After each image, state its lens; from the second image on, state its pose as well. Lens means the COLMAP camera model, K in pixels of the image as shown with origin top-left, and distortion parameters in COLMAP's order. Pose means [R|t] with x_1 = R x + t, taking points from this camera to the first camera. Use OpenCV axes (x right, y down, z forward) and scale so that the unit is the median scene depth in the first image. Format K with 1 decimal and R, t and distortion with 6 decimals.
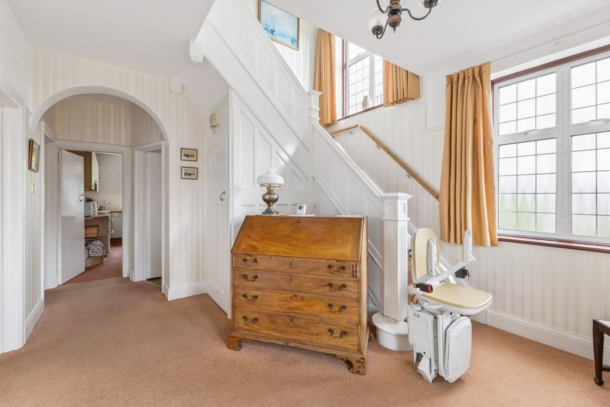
lens RADIAL K [[267.7, 0, 303.9], [0, 267.7, 200.6], [0, 0, 1]] dist [-0.000995, -0.000314]
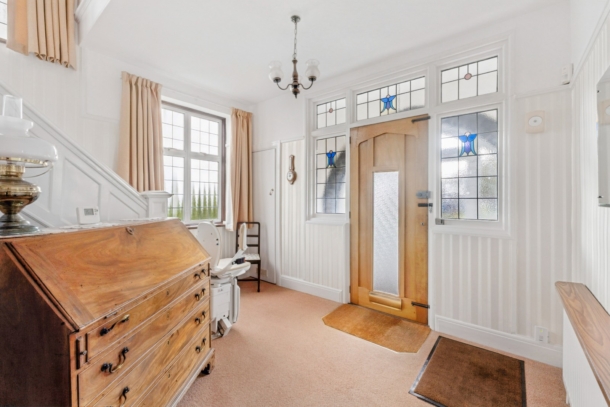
lens RADIAL K [[267.7, 0, 302.2], [0, 267.7, 200.7], [0, 0, 1]] dist [-0.000995, -0.000314]
pose [[-0.257395, -0.003826, 0.966299, -0.634573], [0.005717, 0.999969, 0.005482, 0.002516], [-0.966289, 0.006936, -0.257365, 0.698316]]
